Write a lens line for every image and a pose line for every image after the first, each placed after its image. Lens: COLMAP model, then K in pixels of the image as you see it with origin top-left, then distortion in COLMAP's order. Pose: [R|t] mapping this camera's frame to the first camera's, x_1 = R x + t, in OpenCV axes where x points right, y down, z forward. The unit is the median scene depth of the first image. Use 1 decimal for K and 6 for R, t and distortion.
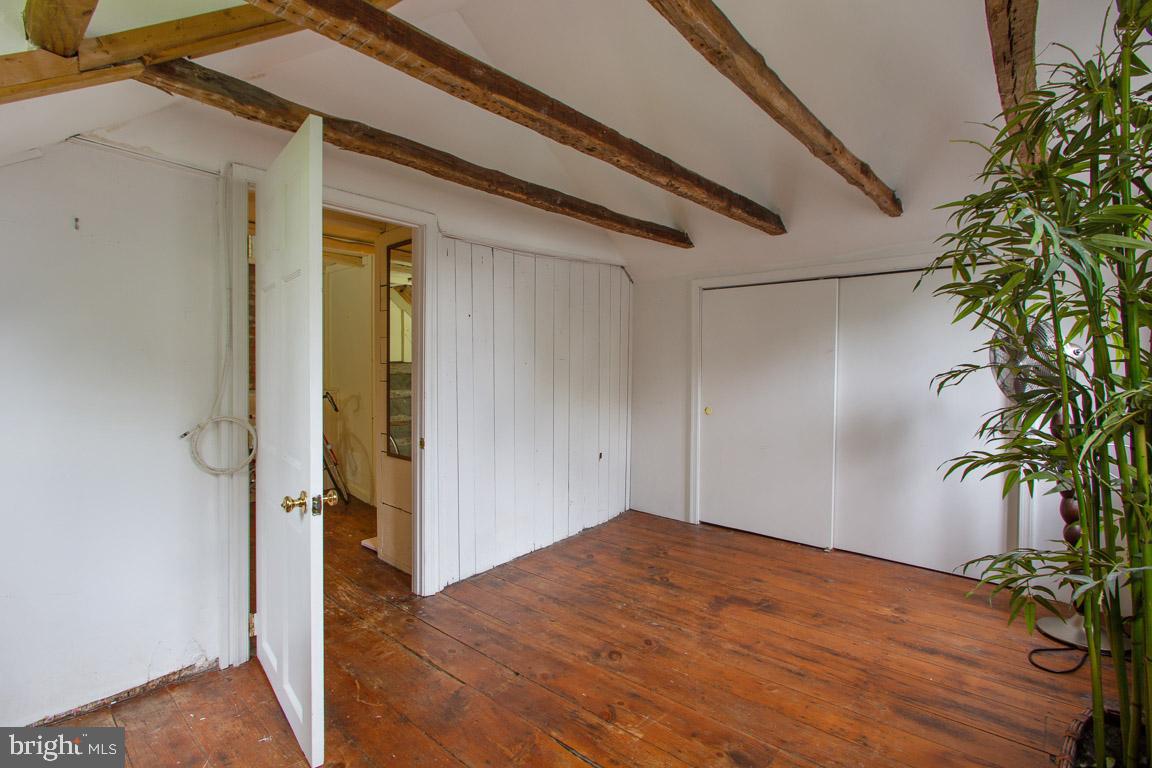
lens RADIAL K [[556.4, 0, 574.5], [0, 556.4, 372.7], [0, 0, 1]] dist [-0.007205, 0.005523]
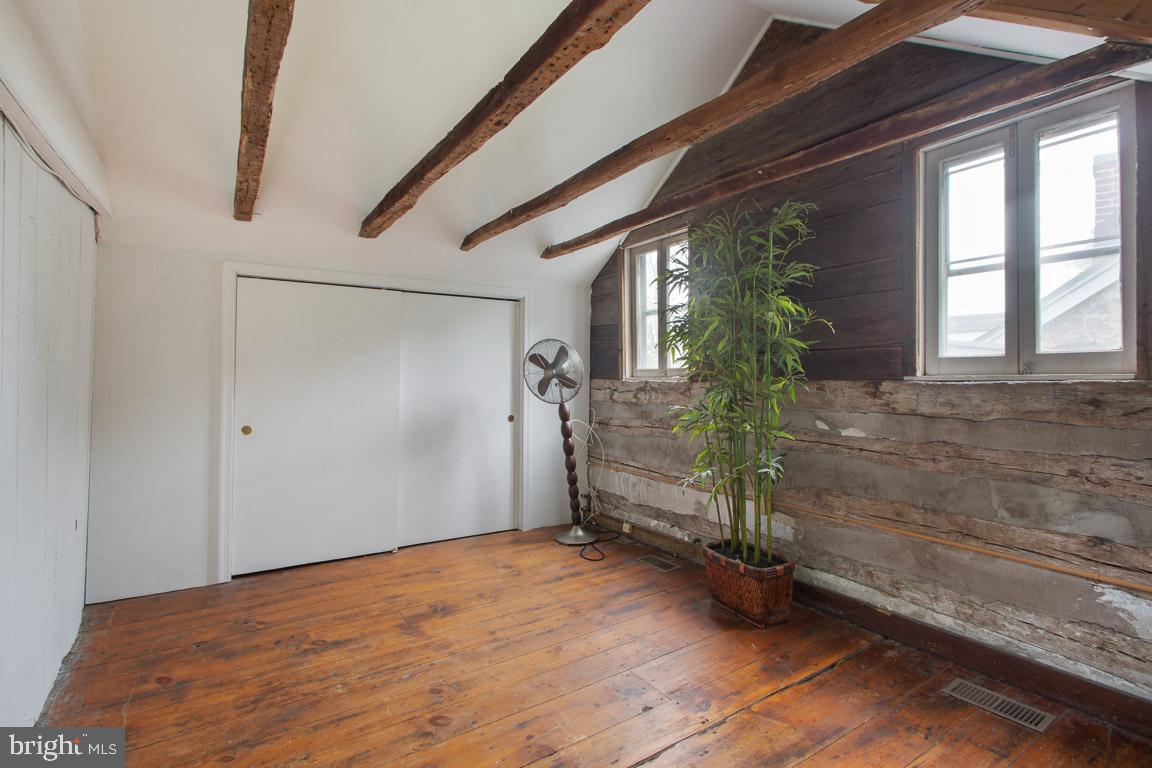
lens RADIAL K [[556.4, 0, 579.1], [0, 556.4, 364.4], [0, 0, 1]] dist [-0.007205, 0.005523]
pose [[0.262188, 0.015647, 0.964890, -0.558756], [0.018713, 0.999598, -0.021295, -0.000373], [-0.964835, 0.023640, 0.261790, 0.469236]]
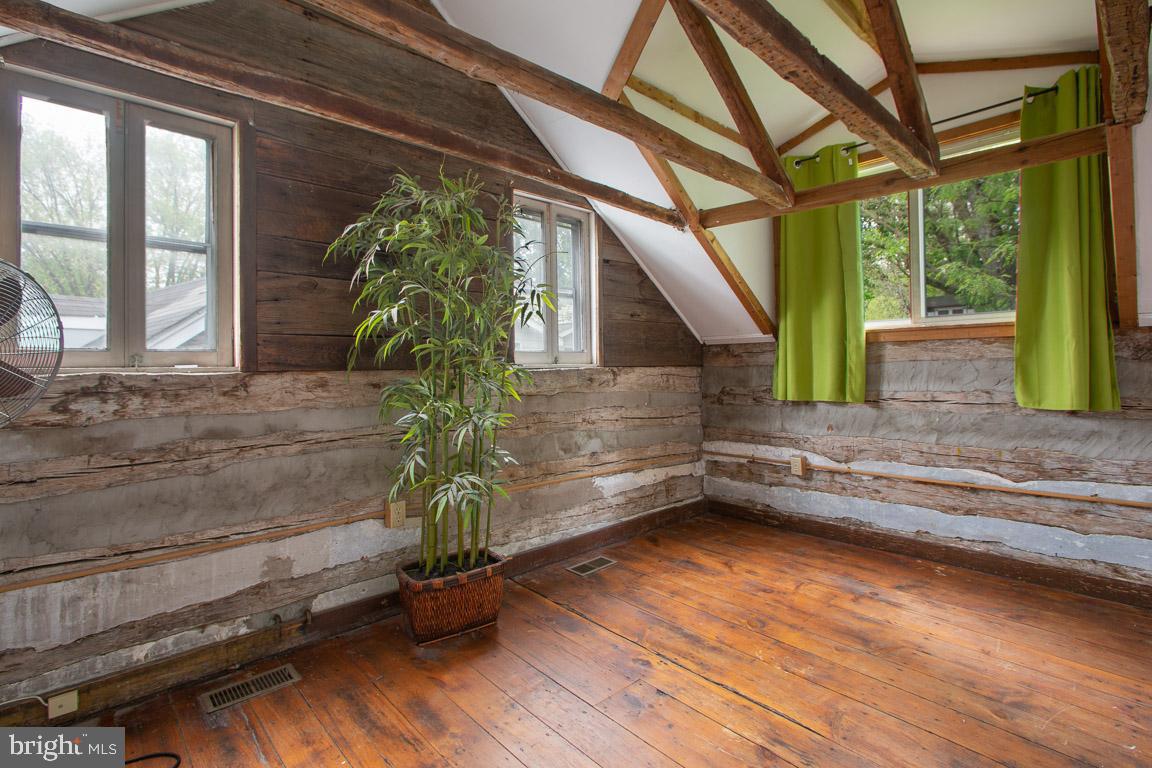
lens RADIAL K [[556.4, 0, 575.8], [0, 556.4, 358.9], [0, 0, 1]] dist [-0.007205, 0.005523]
pose [[-0.996347, 0.002324, 0.085366, 0.191719], [0.002291, 0.999997, -0.000482, -0.002680], [-0.085367, -0.000285, -0.996350, 1.290662]]
